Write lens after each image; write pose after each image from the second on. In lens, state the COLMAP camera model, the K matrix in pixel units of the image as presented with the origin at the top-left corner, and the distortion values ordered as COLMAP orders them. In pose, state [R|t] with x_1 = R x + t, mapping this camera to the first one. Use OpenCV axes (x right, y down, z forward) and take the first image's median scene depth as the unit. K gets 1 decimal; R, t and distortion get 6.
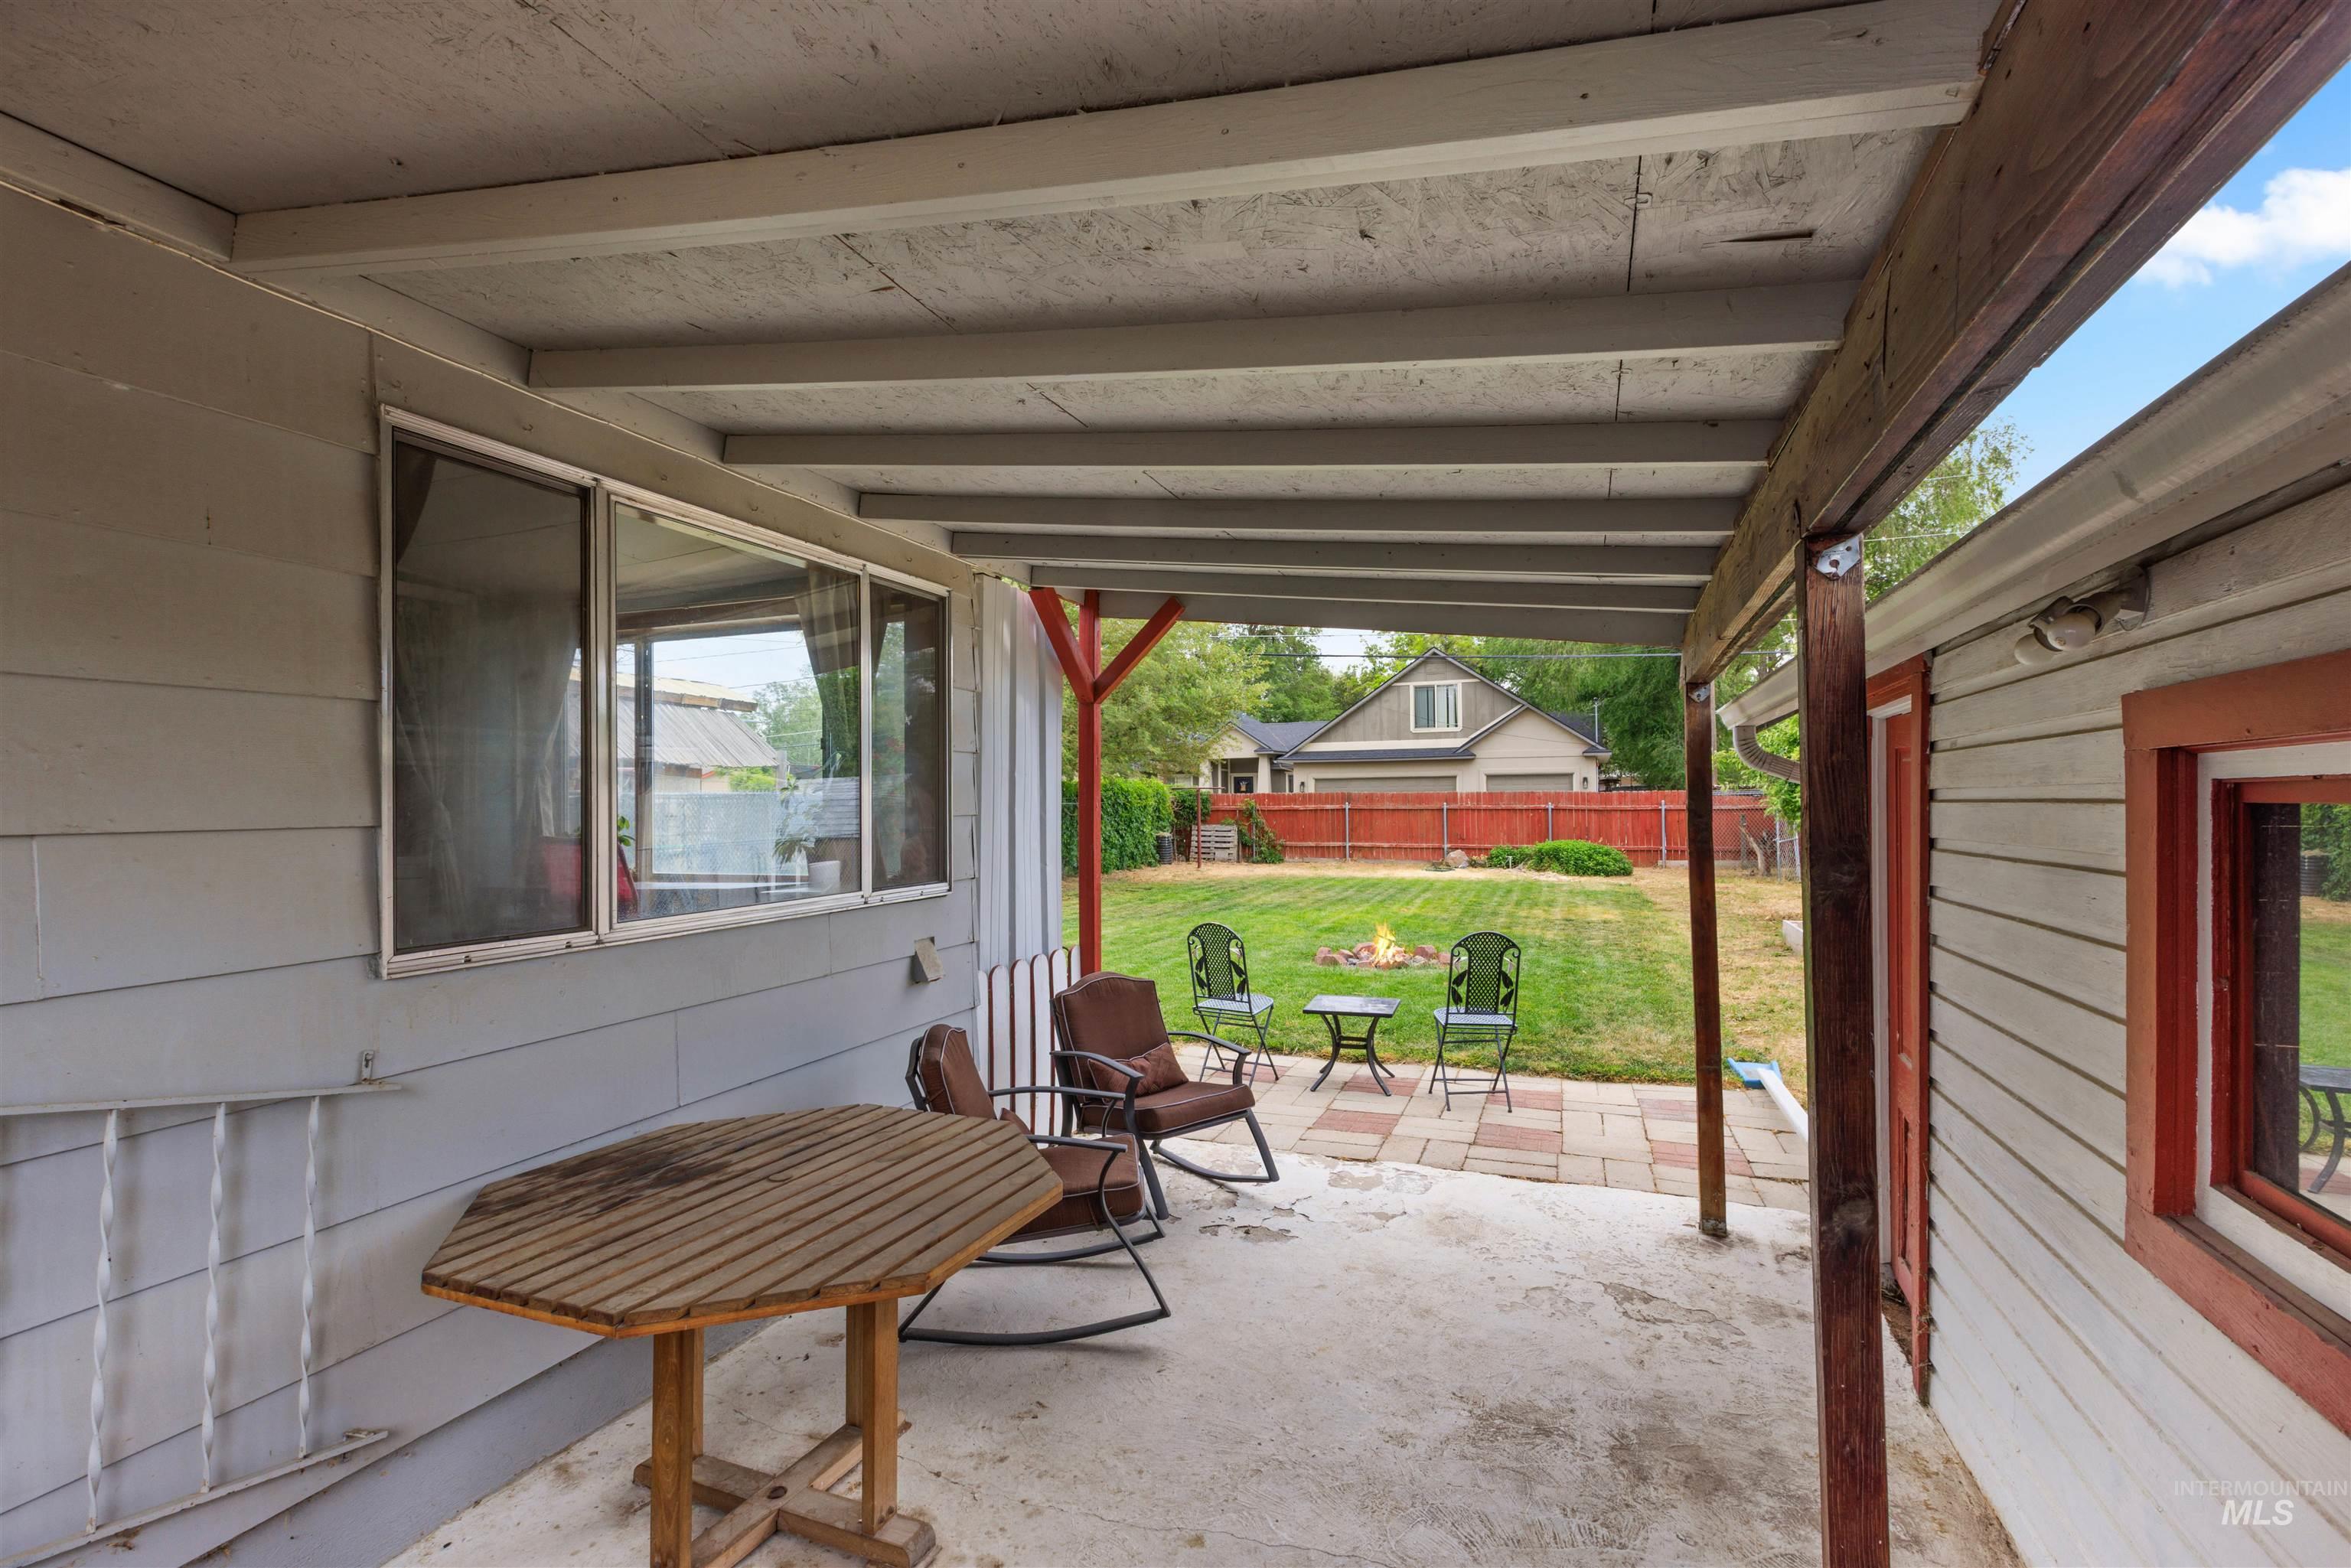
lens RADIAL K [[1064.5, 0, 1191.0], [0, 1064.5, 783.5], [0, 0, 1]] dist [-0.000143, 0.000309]
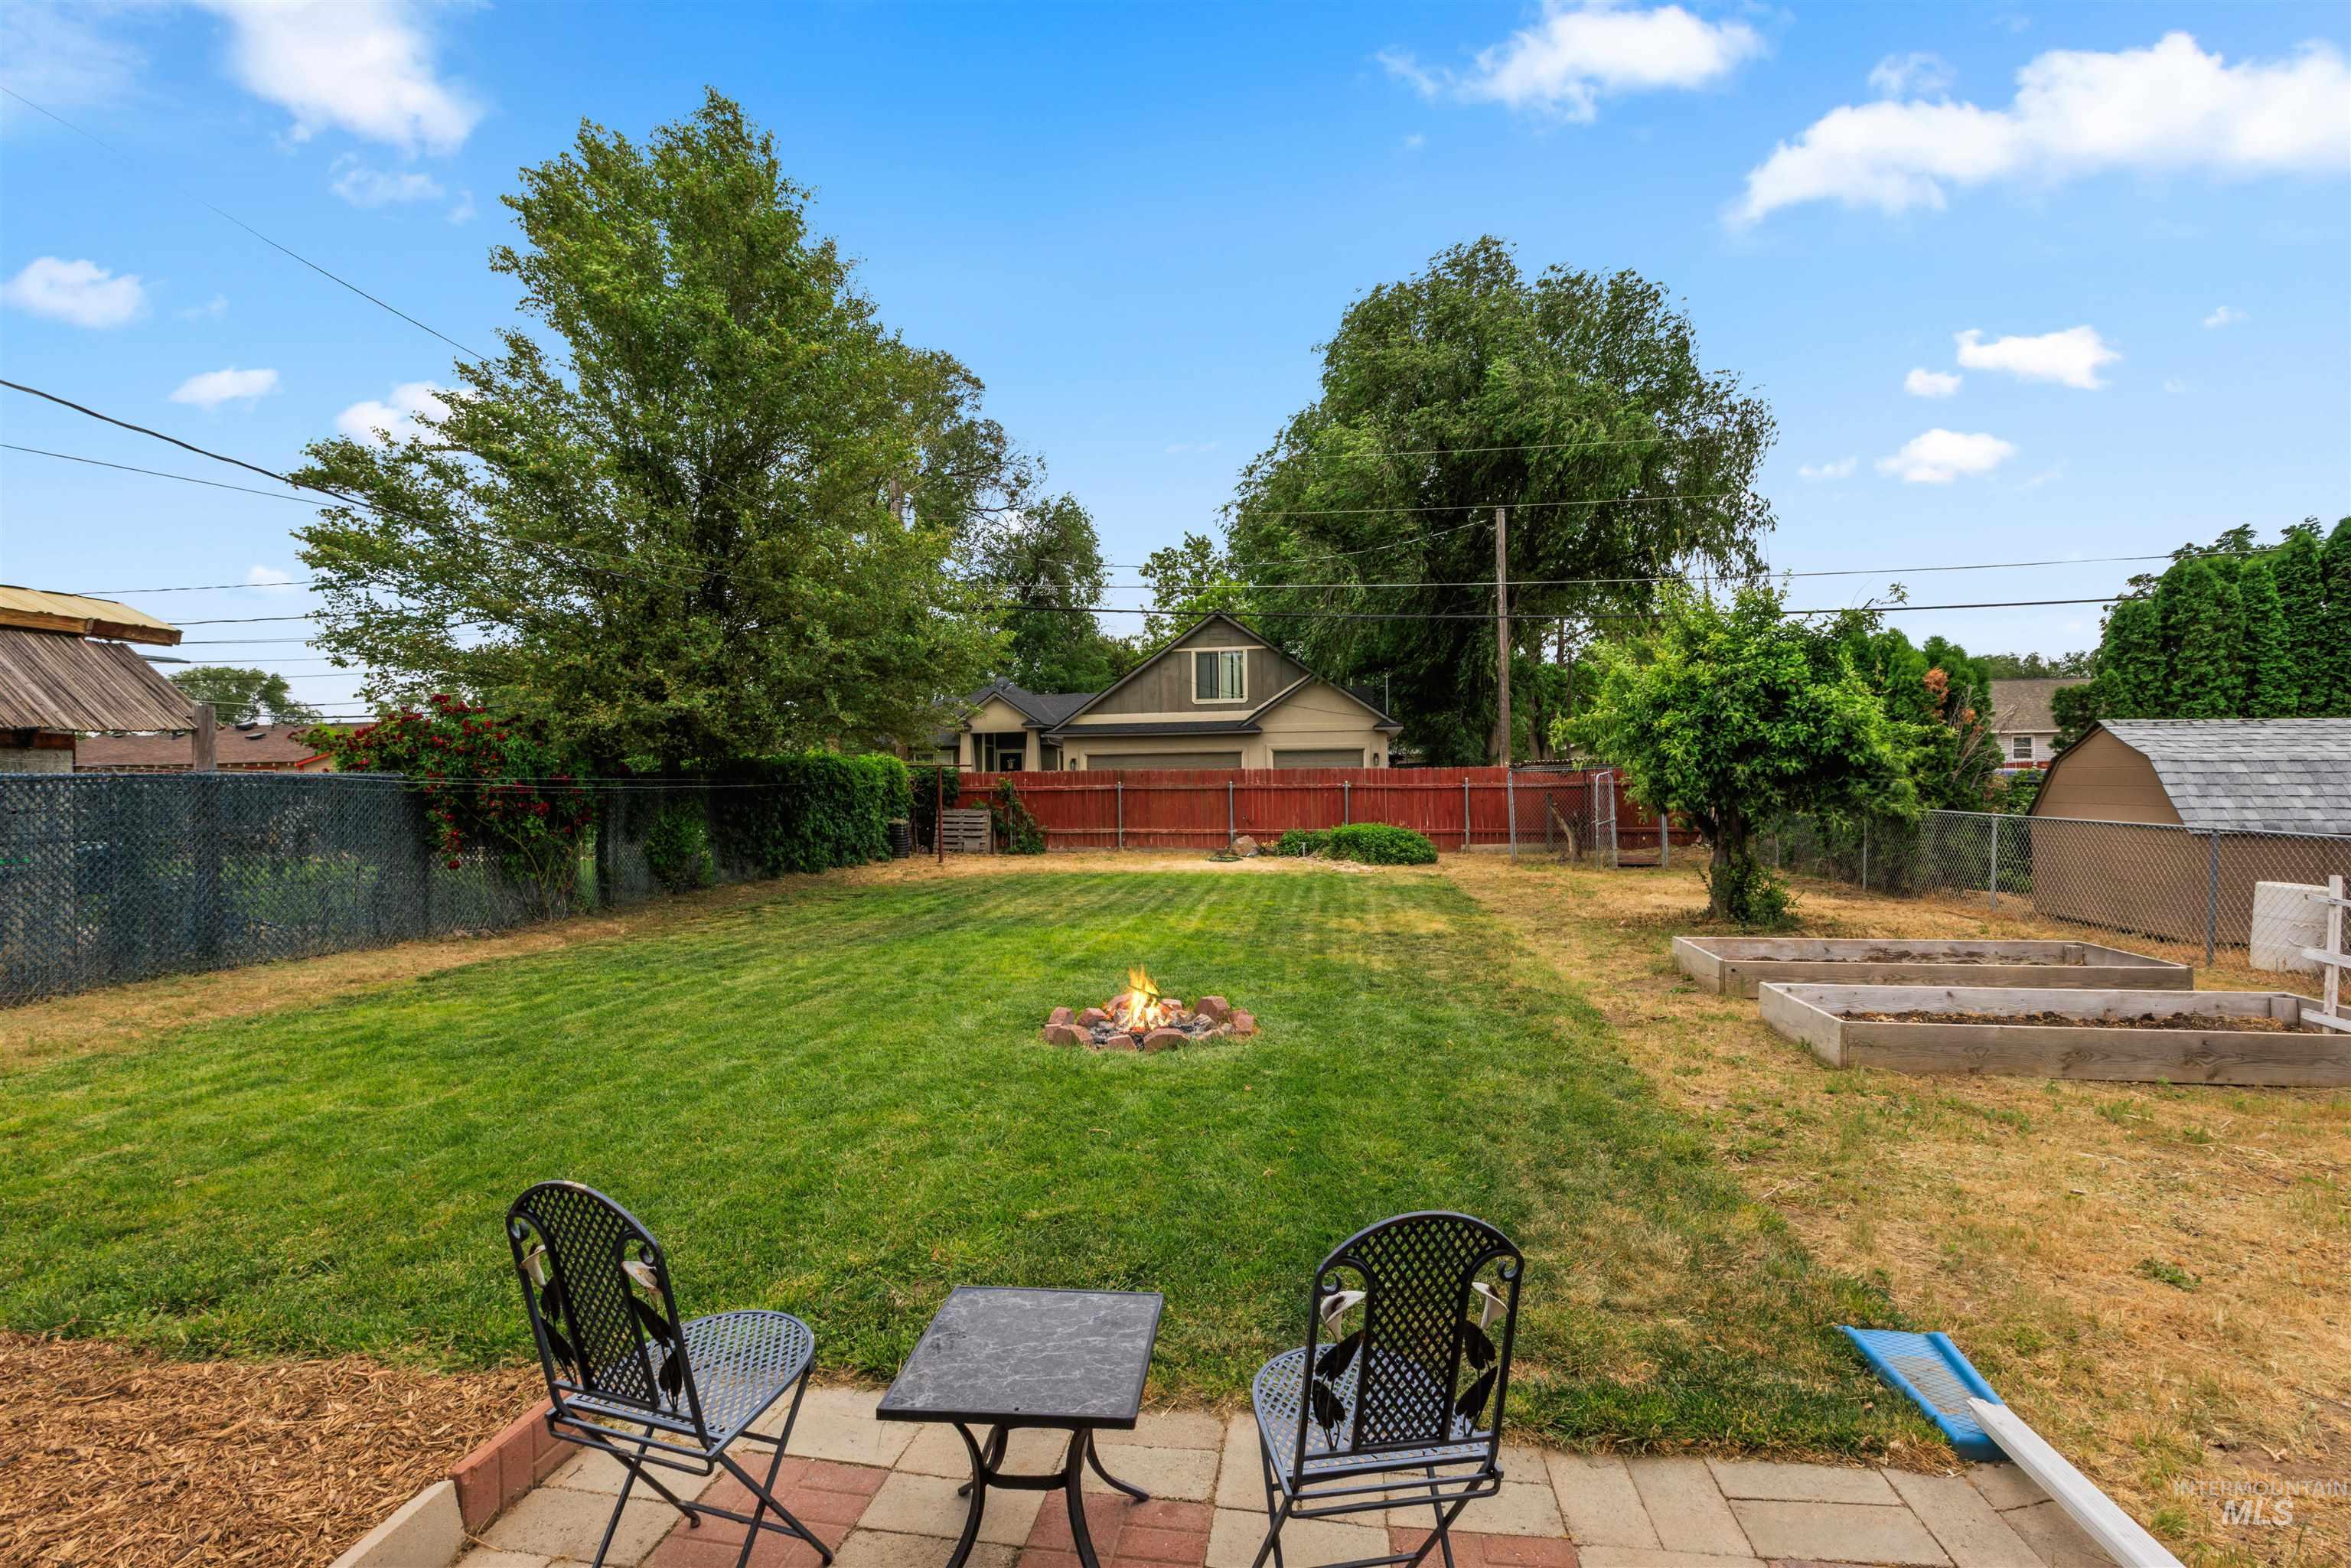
lens RADIAL K [[1060.3, 0, 1170.1], [0, 1060.3, 788.1], [0, 0, 1]] dist [0.004223, 0.000109]
pose [[0.983451, -0.005898, 0.181077, 0.033820], [0.001366, 0.999683, 0.025141, 0.001610], [-0.181168, -0.024478, 0.983148, 0.161959]]
